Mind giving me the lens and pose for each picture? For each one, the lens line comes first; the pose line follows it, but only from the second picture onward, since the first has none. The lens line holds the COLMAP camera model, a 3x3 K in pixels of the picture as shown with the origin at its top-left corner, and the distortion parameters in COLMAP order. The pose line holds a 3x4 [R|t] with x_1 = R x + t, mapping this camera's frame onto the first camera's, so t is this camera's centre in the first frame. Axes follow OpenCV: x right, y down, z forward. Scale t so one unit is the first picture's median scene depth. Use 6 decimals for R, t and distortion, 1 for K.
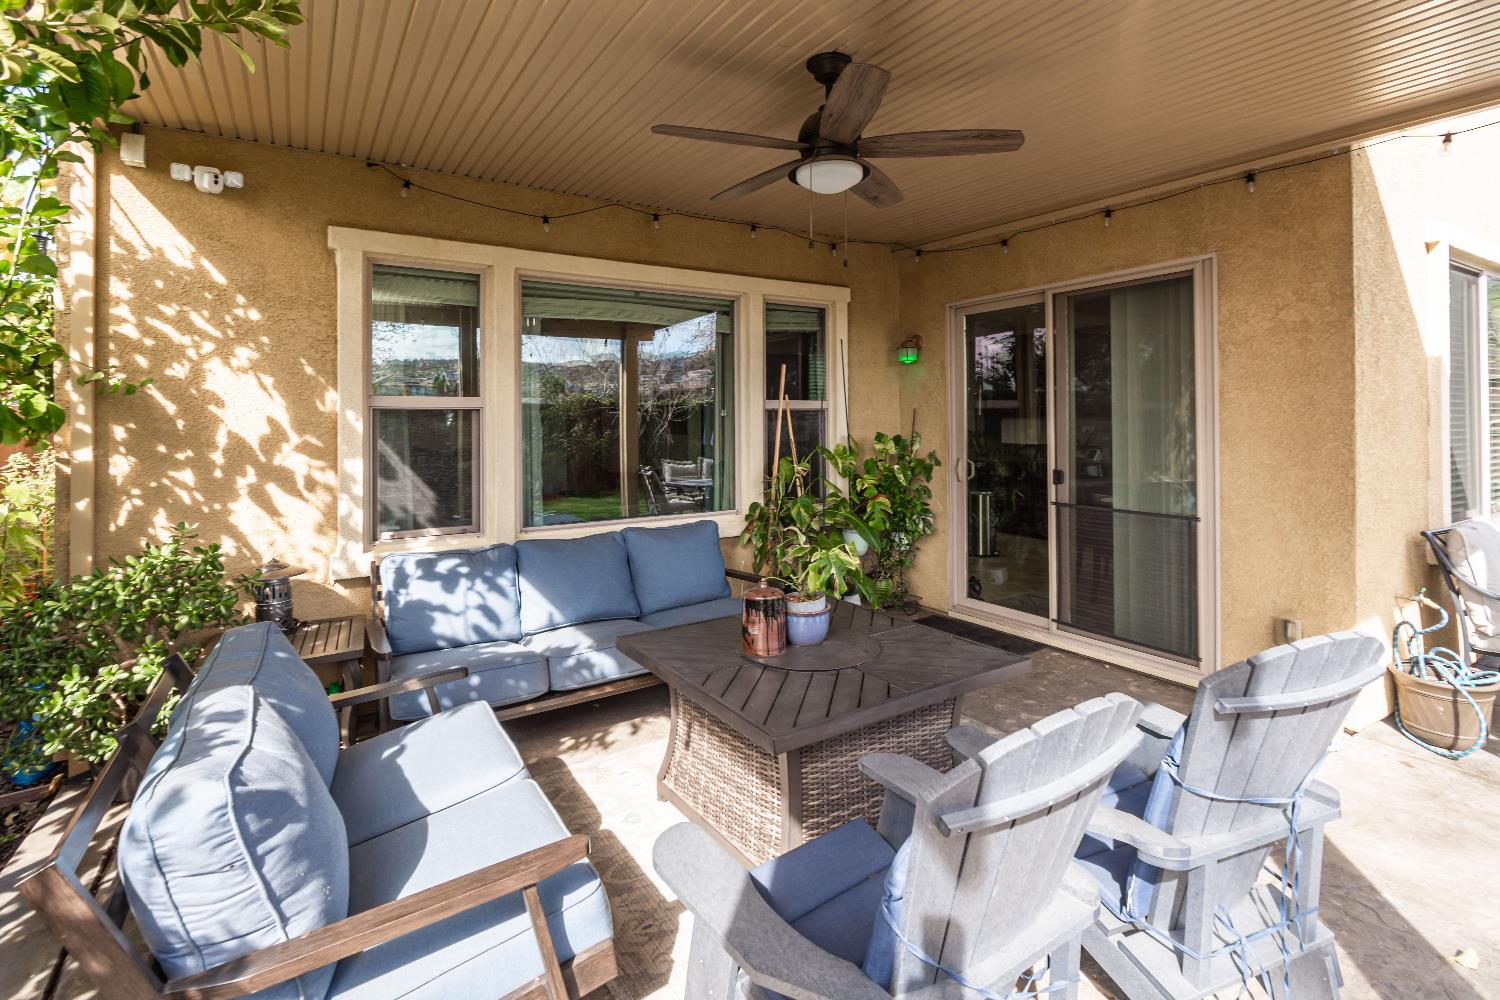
lens RADIAL K [[716.2, 0, 746.6], [0, 716.2, 399.6], [0, 0, 1]] dist [-0.001928, -0.000382]
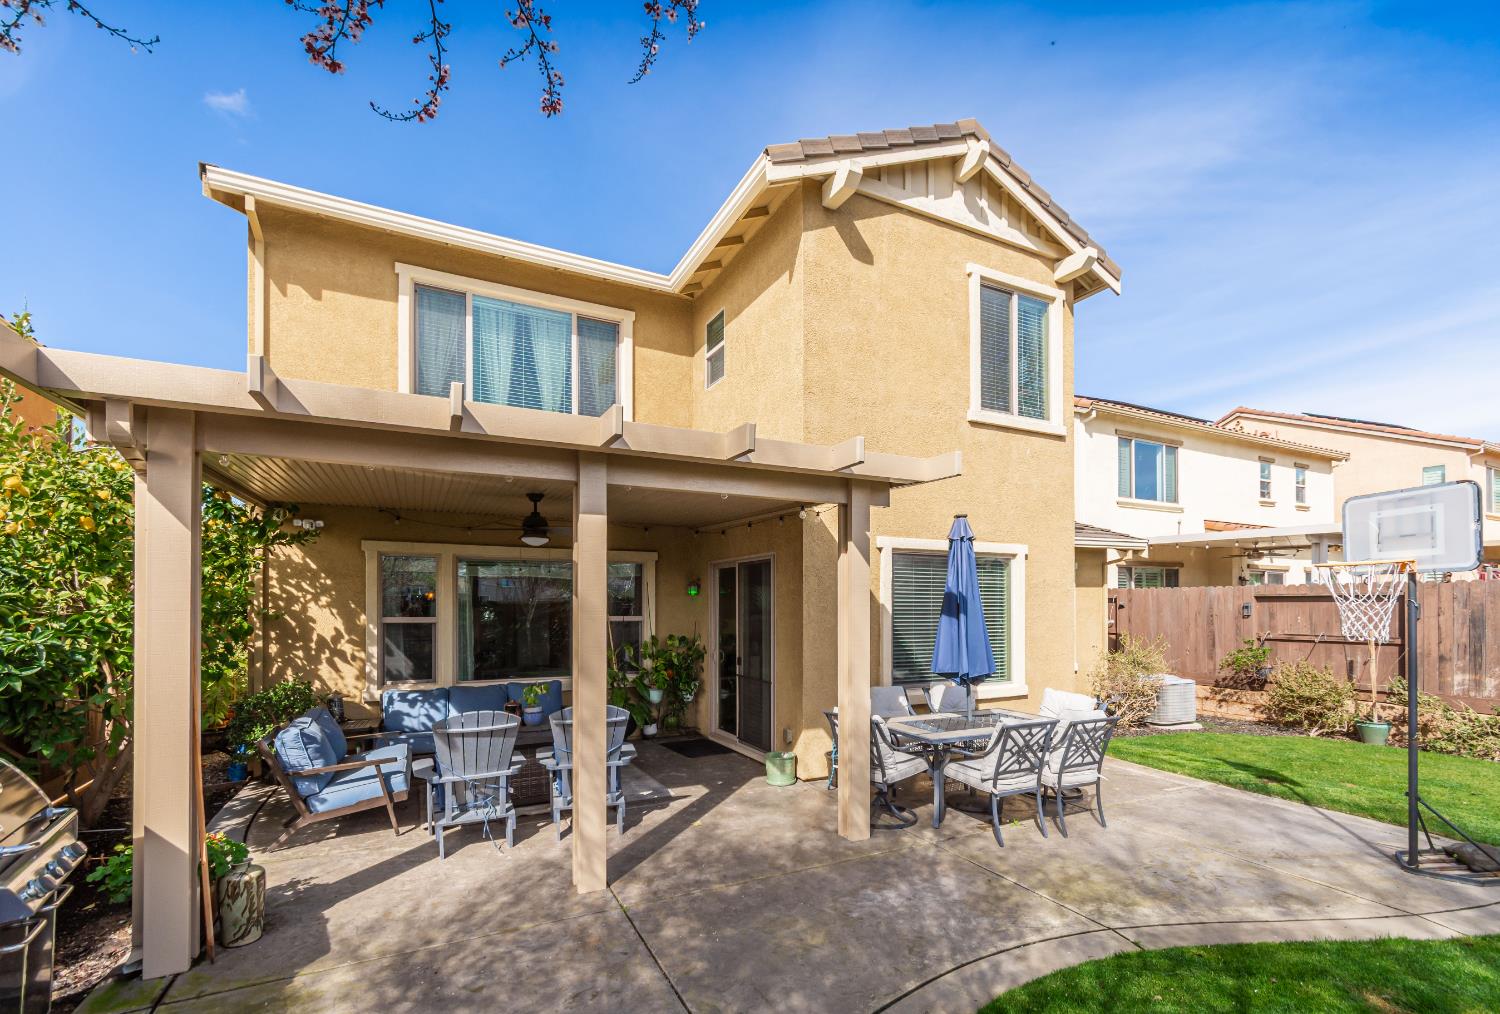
lens RADIAL K [[659.8, 0, 748.3], [0, 659.8, 595.1], [0, 0, 1]] dist [-0.000089, 0.000493]
pose [[0.995882, 0.008607, -0.090249, 0.803431], [-0.007616, 0.999907, 0.011313, -0.110064], [0.090338, -0.010579, 0.995855, -0.935504]]
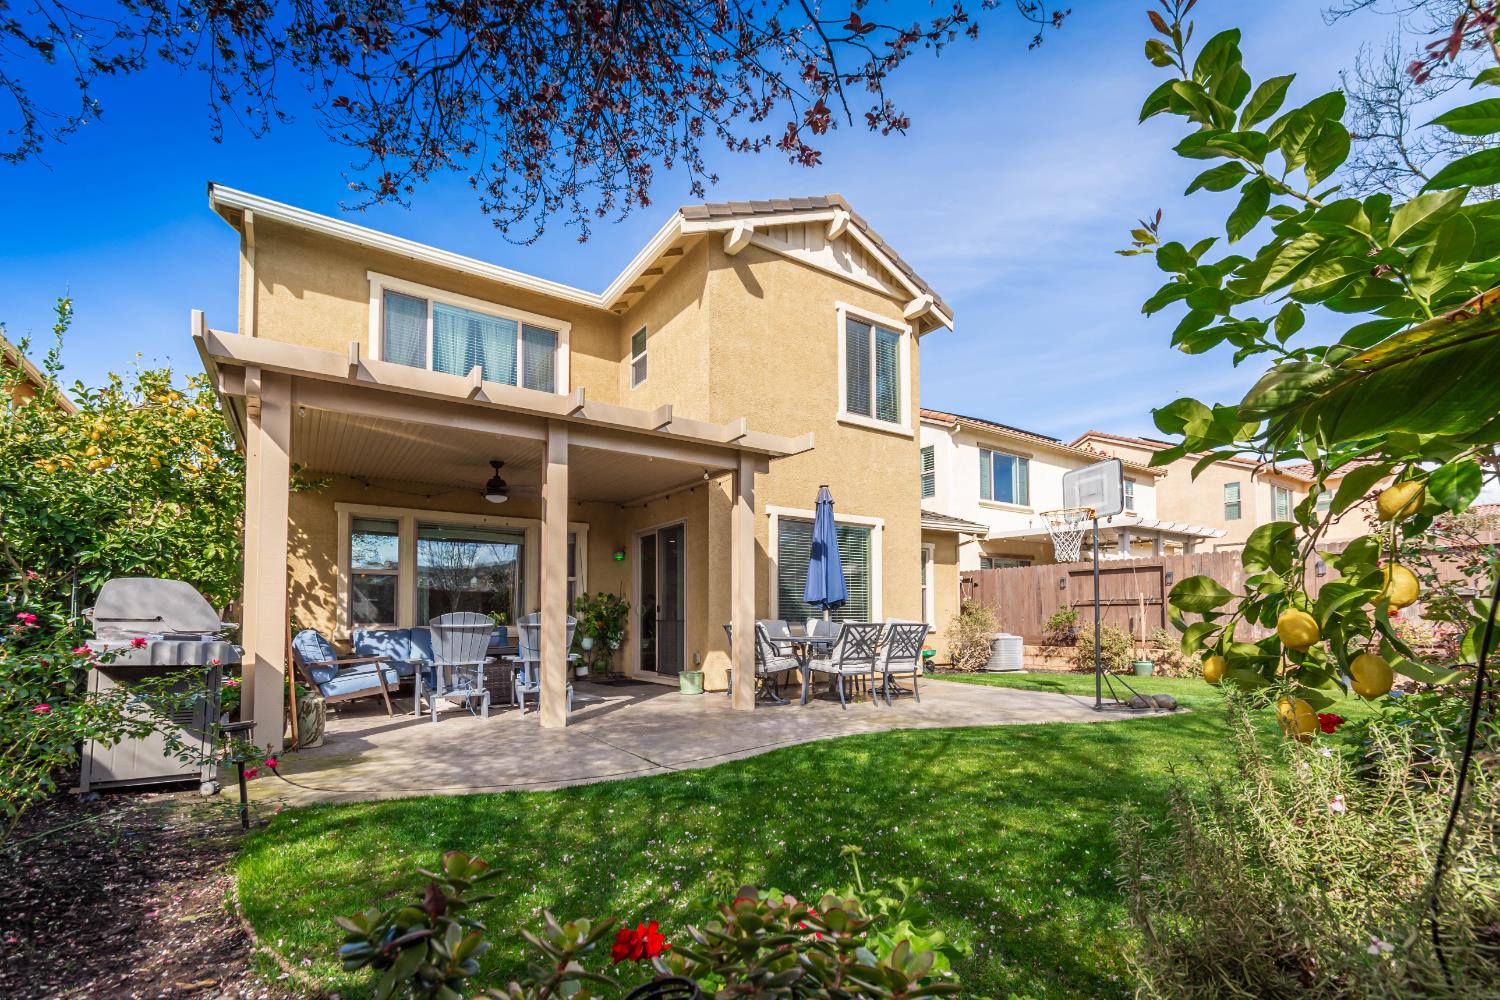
lens RADIAL K [[660.0, 0, 753.3], [0, 660.0, 591.0], [0, 0, 1]] dist [0.000238, -0.000351]
pose [[0.999029, 0.008961, 0.043144, 0.849206], [-0.008299, 0.999845, -0.015497, 0.105193], [-0.043276, 0.015124, 0.998949, -1.483642]]
